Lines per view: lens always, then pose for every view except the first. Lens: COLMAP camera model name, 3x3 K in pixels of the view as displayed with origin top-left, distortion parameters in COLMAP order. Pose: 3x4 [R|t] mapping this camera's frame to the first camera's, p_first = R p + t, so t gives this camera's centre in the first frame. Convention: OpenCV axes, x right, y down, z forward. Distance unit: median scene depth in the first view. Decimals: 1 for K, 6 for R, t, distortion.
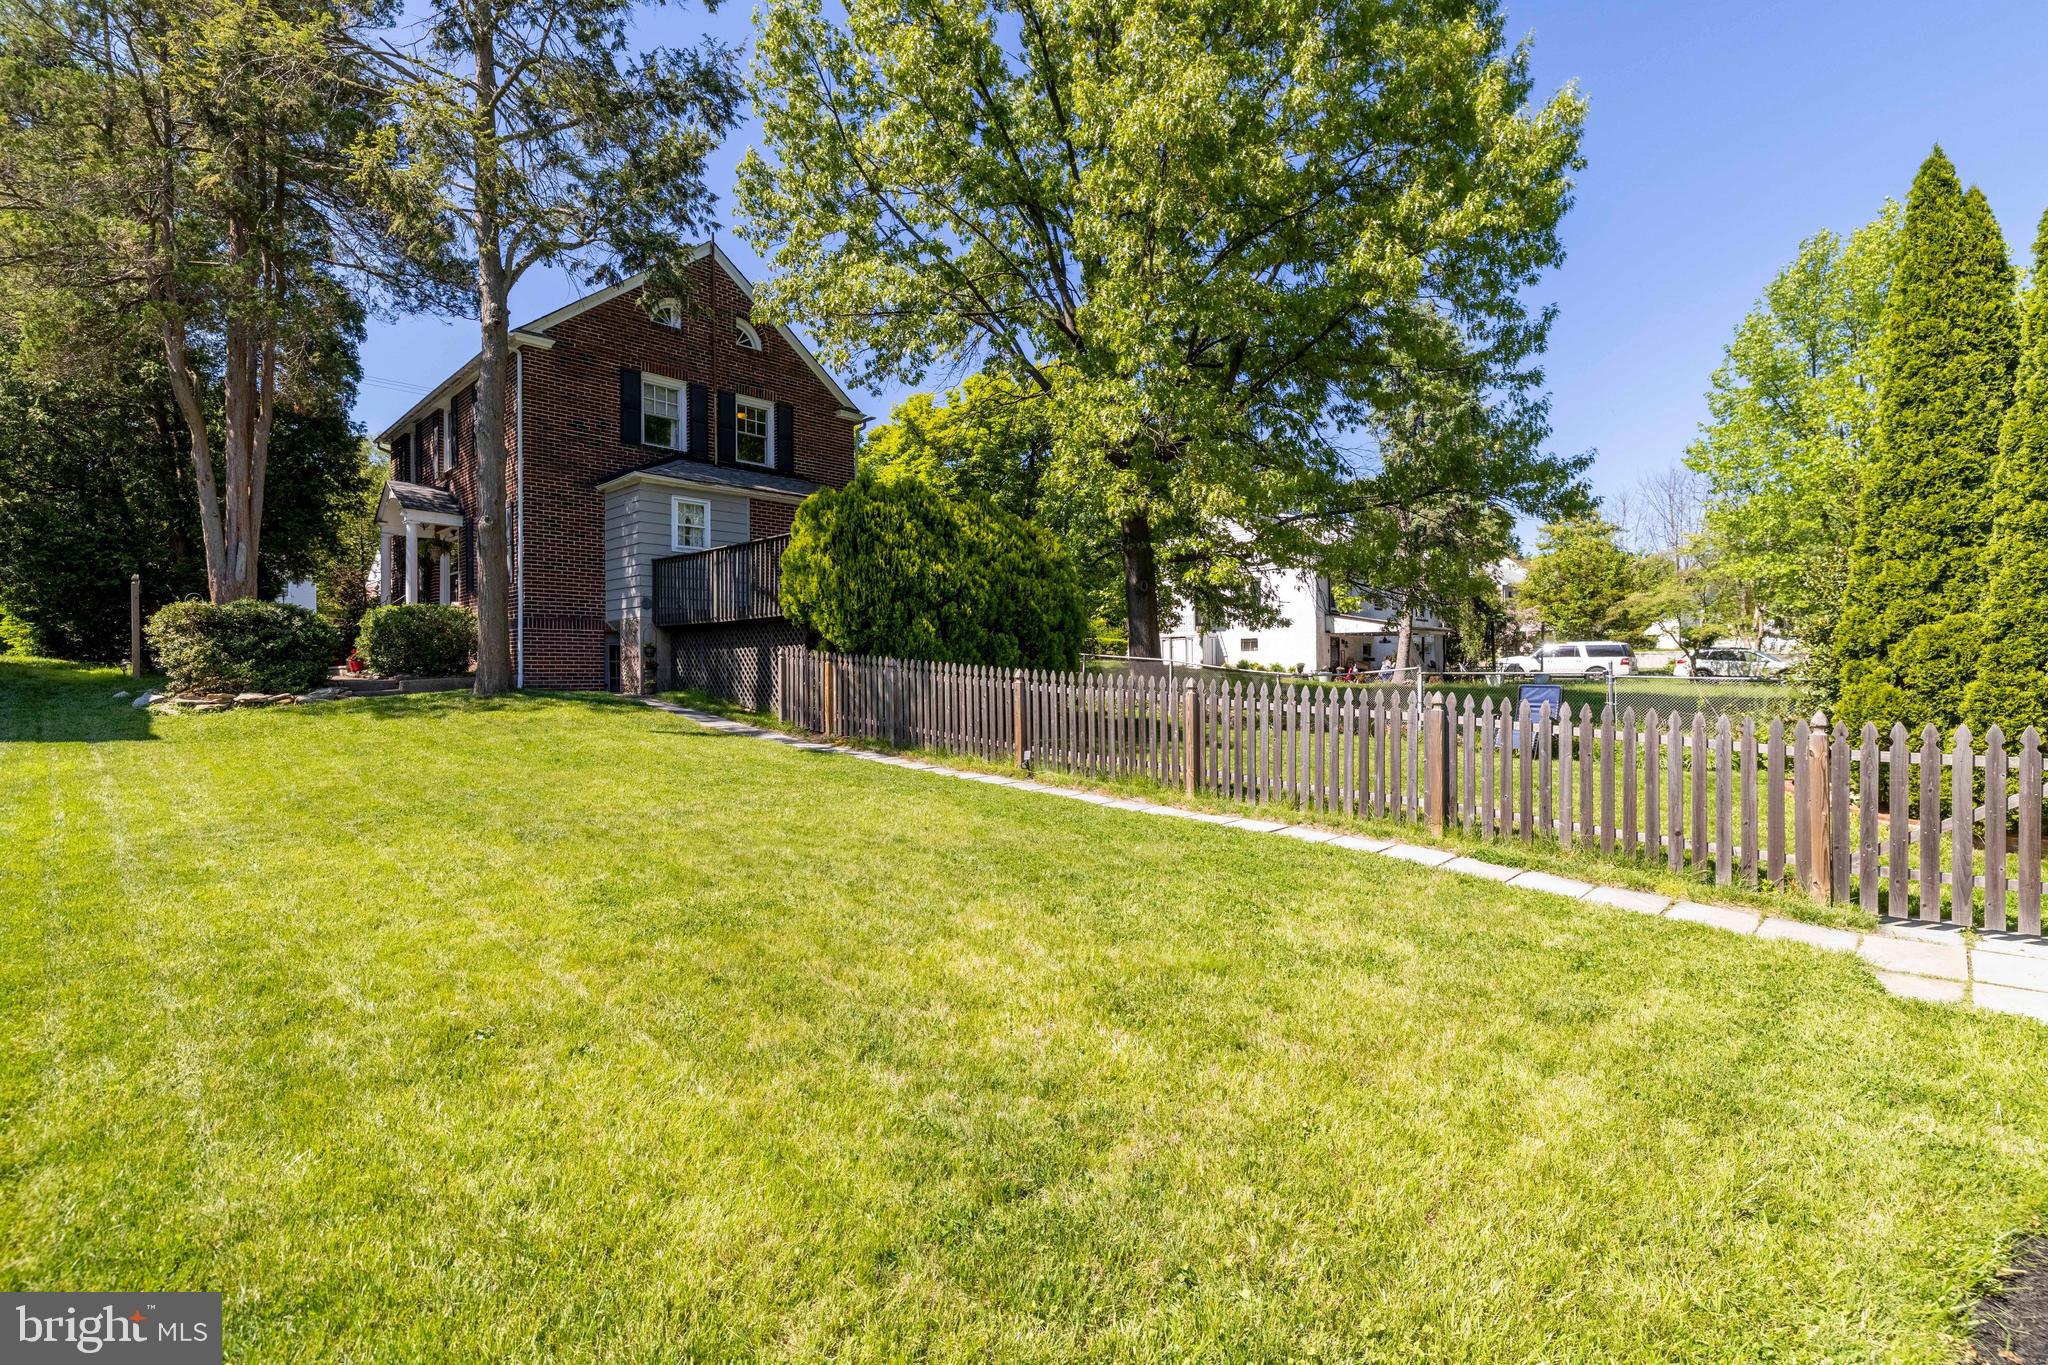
lens RADIAL K [[941.9, 0, 1024.0], [0, 941.9, 682.5], [0, 0, 1]] dist [0.003510, 0.001081]
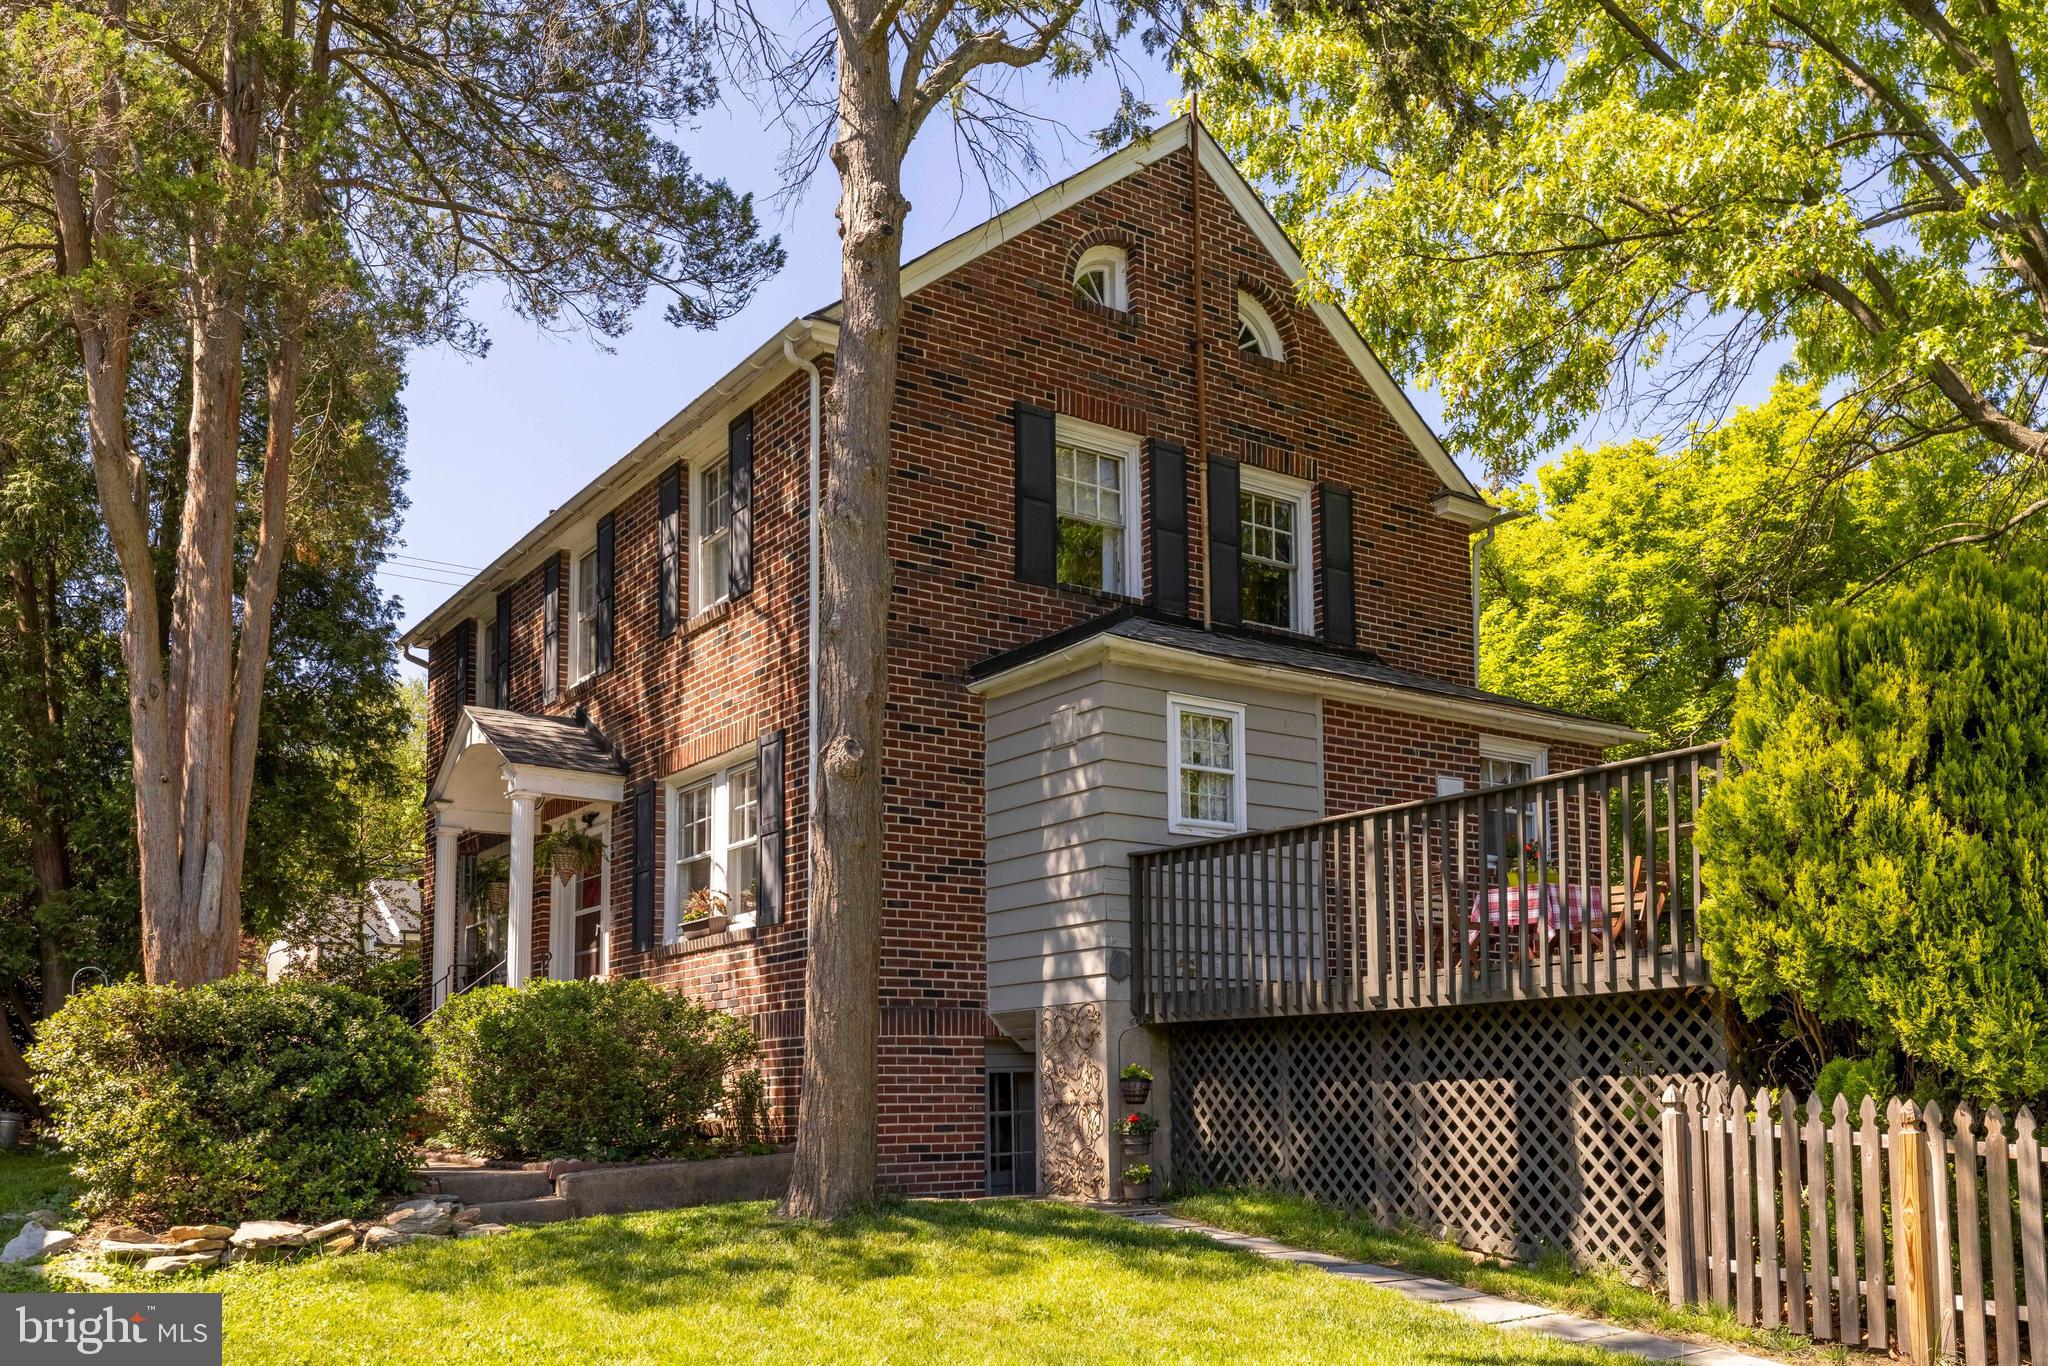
lens RADIAL K [[1778.2, 0, 1036.9], [0, 1778.2, 938.6], [0, 0, 1]] dist [0.000174, -0.006637]
pose [[0.984088, -0.025517, -0.175839, -0.323121], [0.007860, 0.994917, -0.100387, -0.023070], [0.177507, 0.097408, 0.979287, 0.289373]]
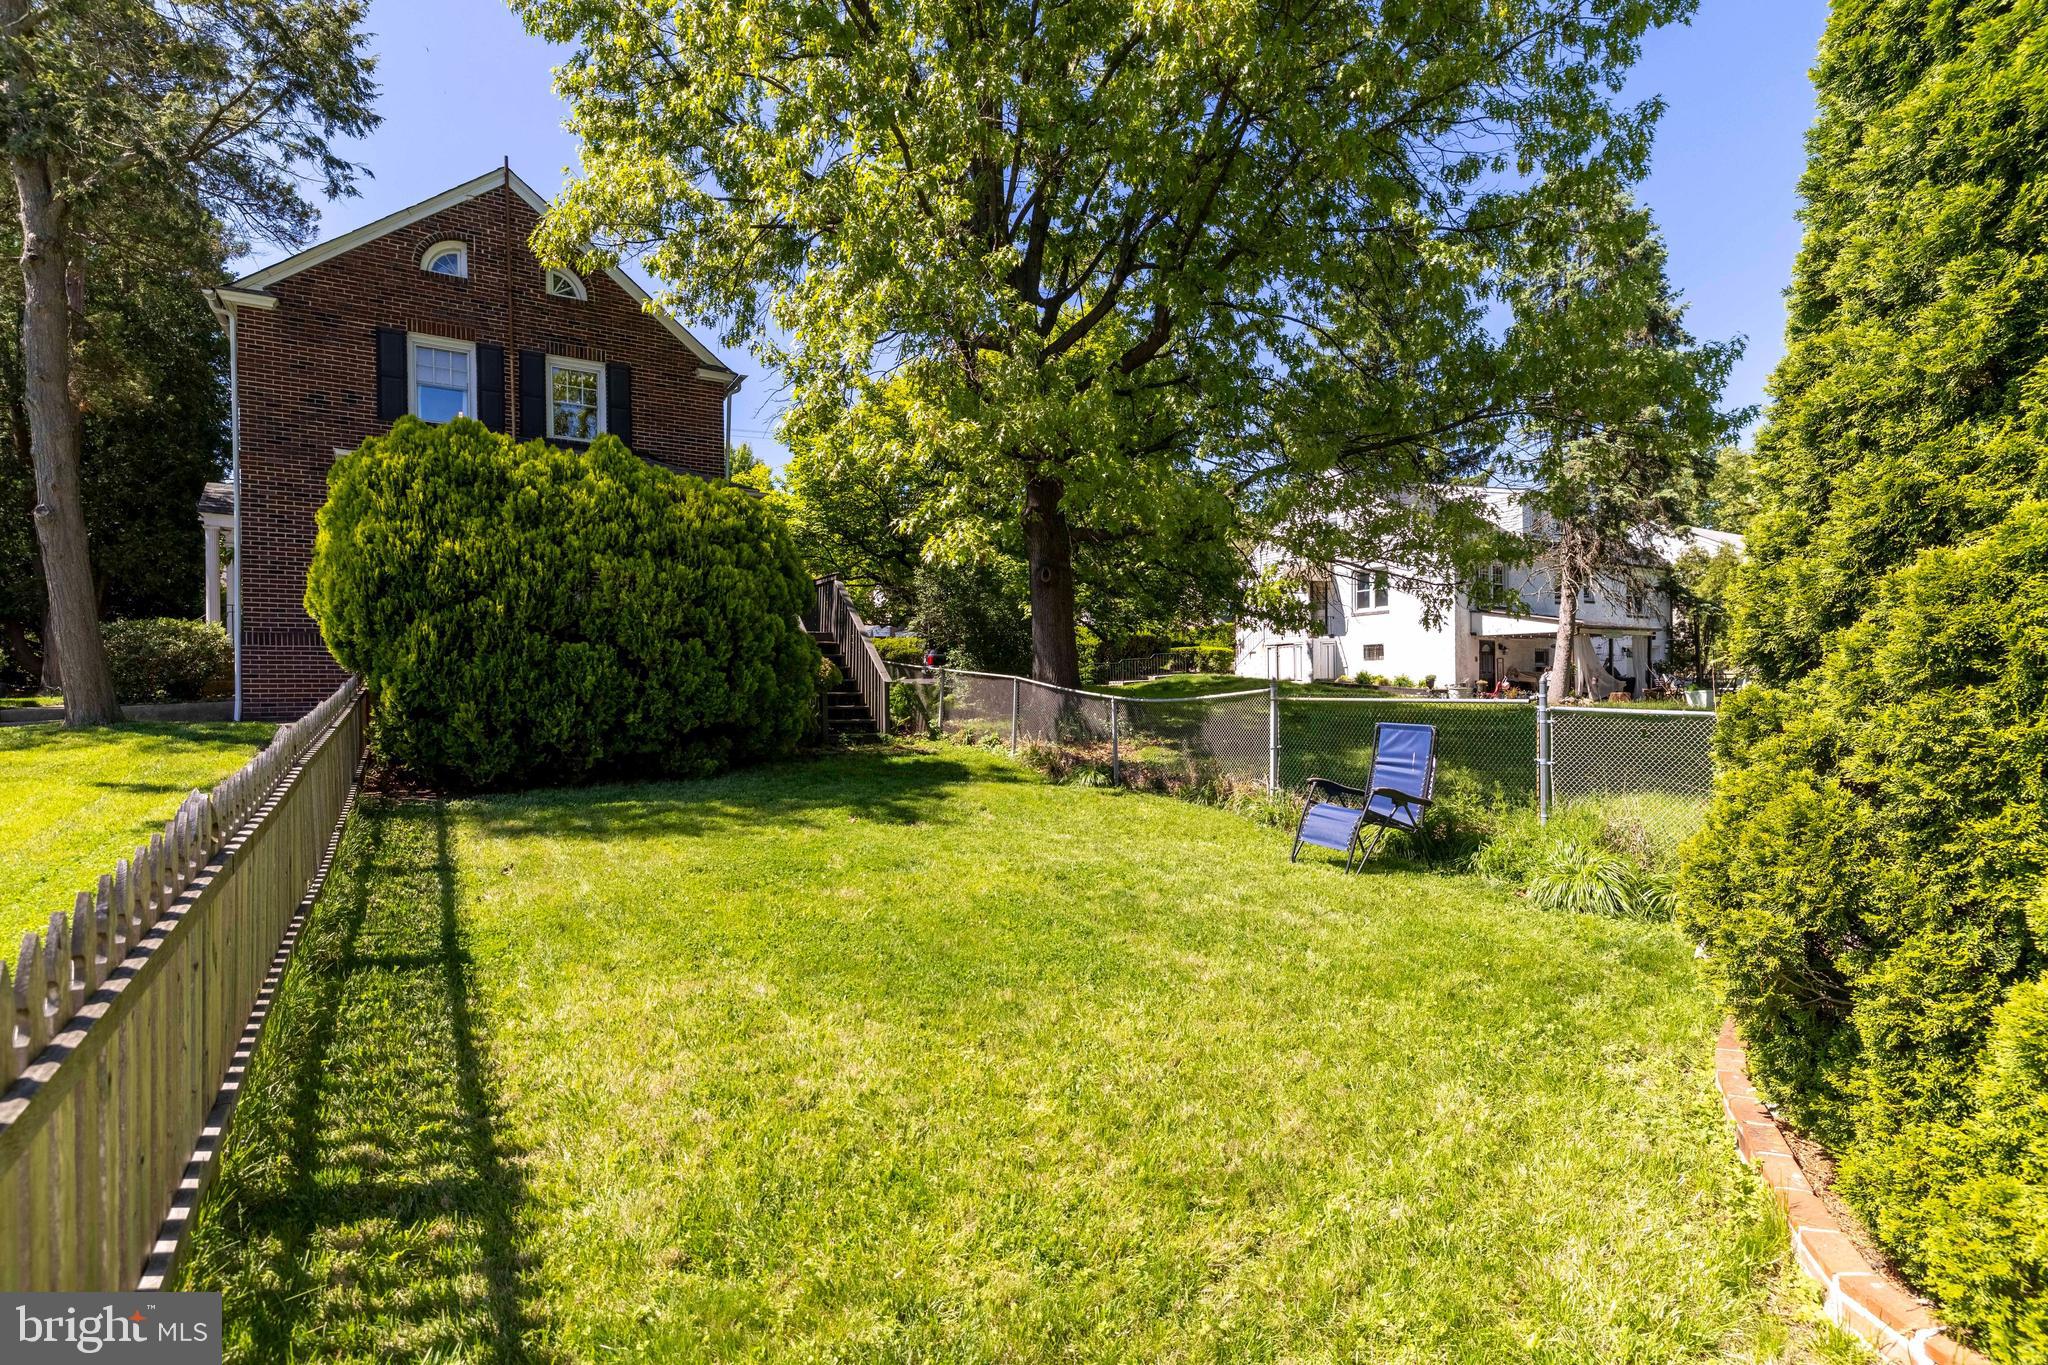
lens RADIAL K [[983.0, 0, 1036.8], [0, 983.0, 704.2], [0, 0, 1]] dist [0.002901, 0.000832]
pose [[0.972335, -0.002033, -0.233583, 0.377646], [0.003958, 0.999962, 0.007772, -0.010843], [0.233559, -0.008482, 0.972306, 0.333302]]
